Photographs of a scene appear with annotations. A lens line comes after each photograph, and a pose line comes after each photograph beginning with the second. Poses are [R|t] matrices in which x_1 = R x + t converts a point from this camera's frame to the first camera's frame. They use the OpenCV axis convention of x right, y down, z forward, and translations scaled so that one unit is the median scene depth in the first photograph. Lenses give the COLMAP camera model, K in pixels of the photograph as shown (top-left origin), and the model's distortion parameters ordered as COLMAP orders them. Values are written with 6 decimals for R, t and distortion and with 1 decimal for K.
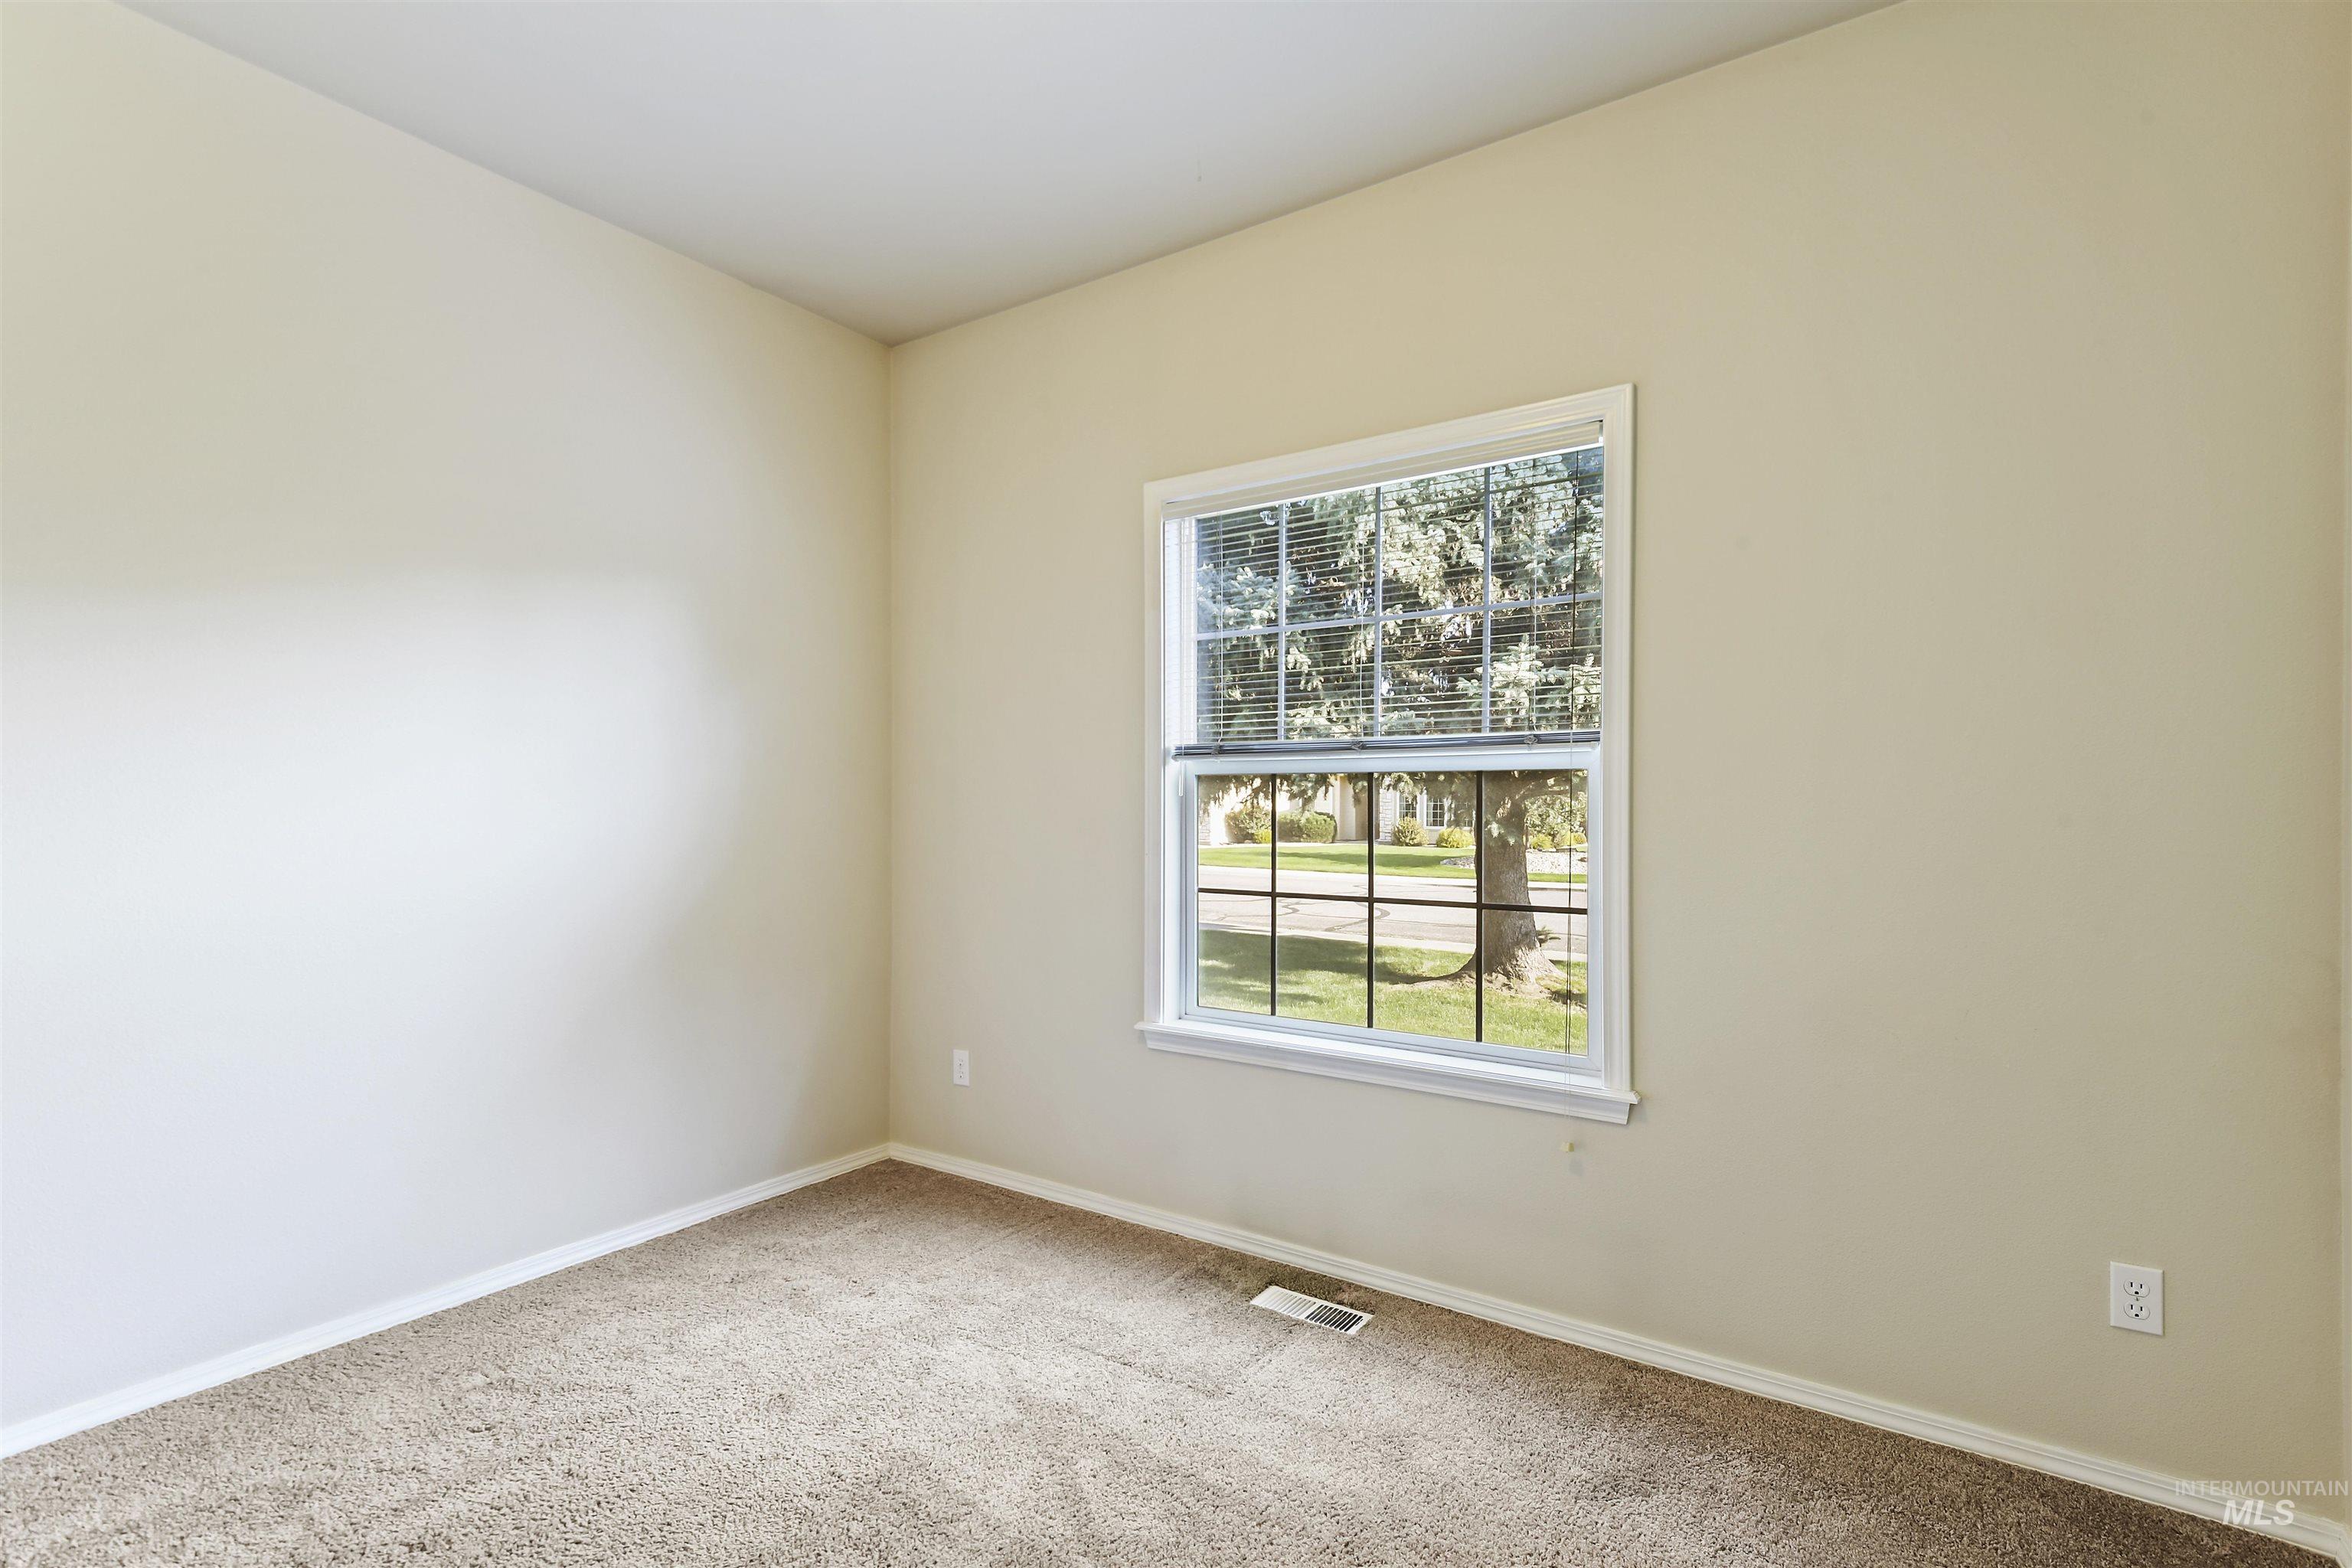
lens RADIAL K [[1095.8, 0, 1171.8], [0, 1095.8, 783.9], [0, 0, 1]] dist [0.021263, -0.004370]
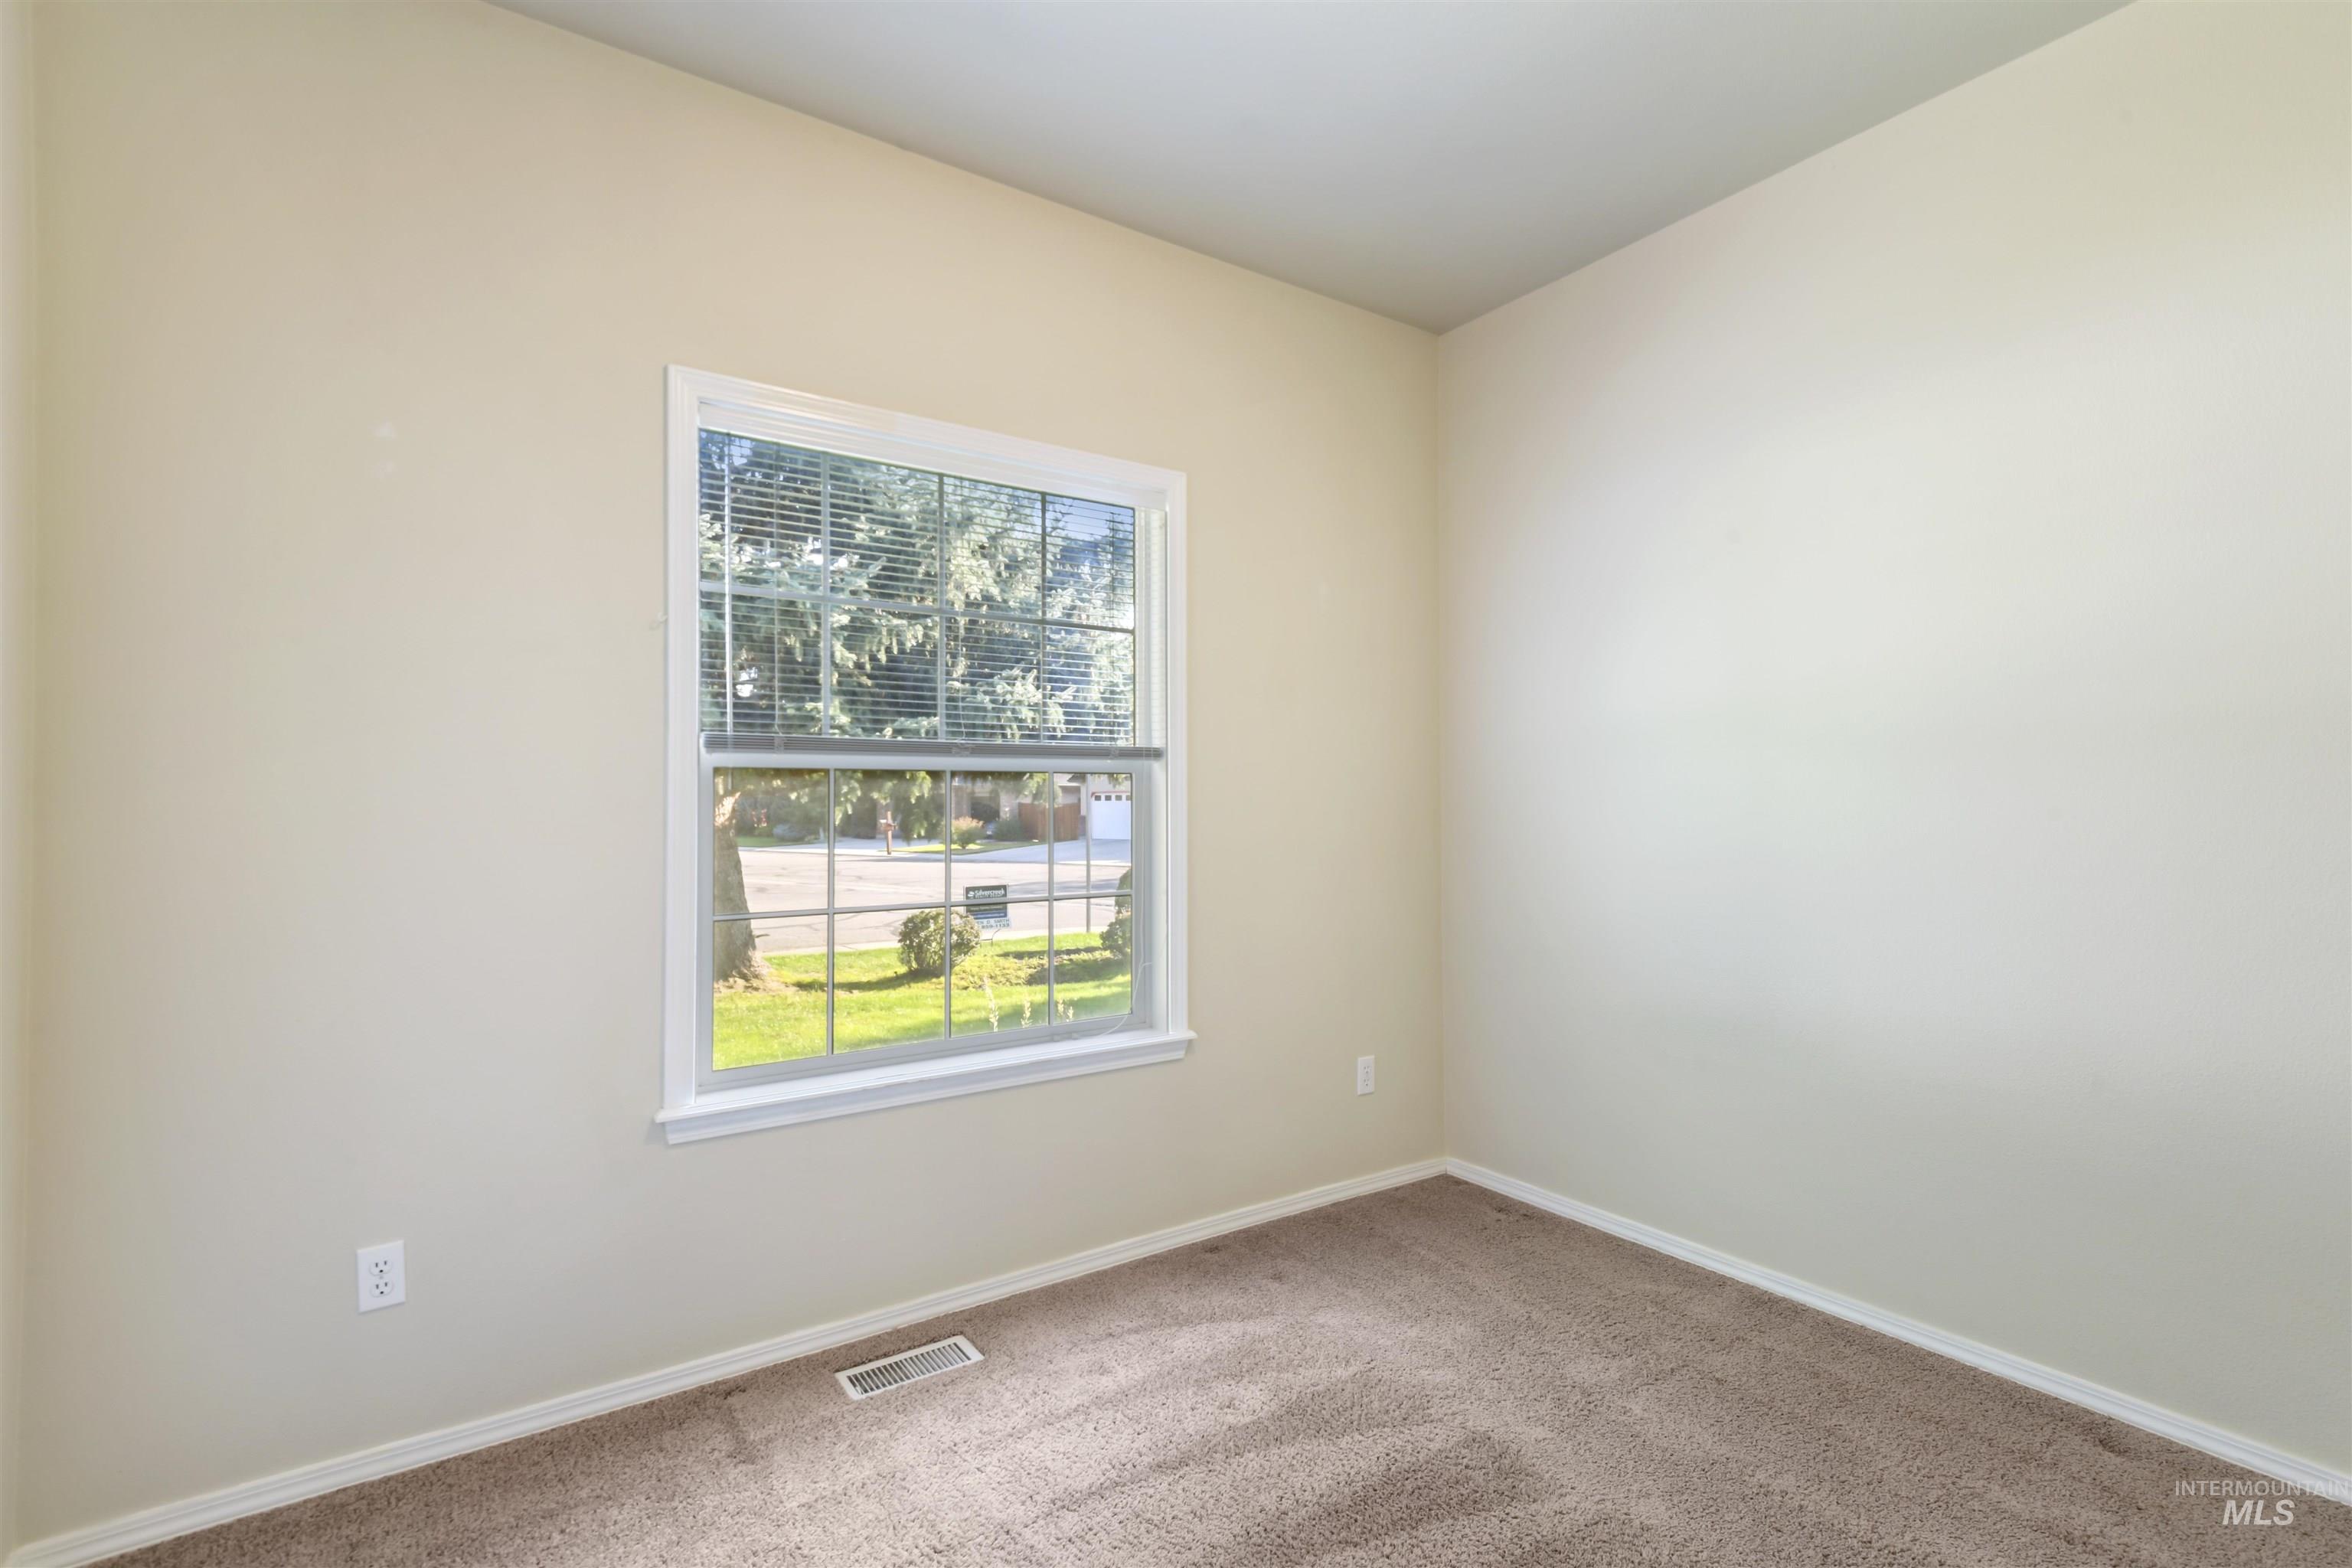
lens RADIAL K [[1095.8, 0, 1173.6], [0, 1095.8, 793.2], [0, 0, 1]] dist [0.021263, -0.004370]
pose [[0.340988, 0.008481, 0.940029, -0.626533], [-0.016149, 0.999865, -0.003163, 0.006544], [-0.939929, -0.014102, 0.341079, 0.457710]]
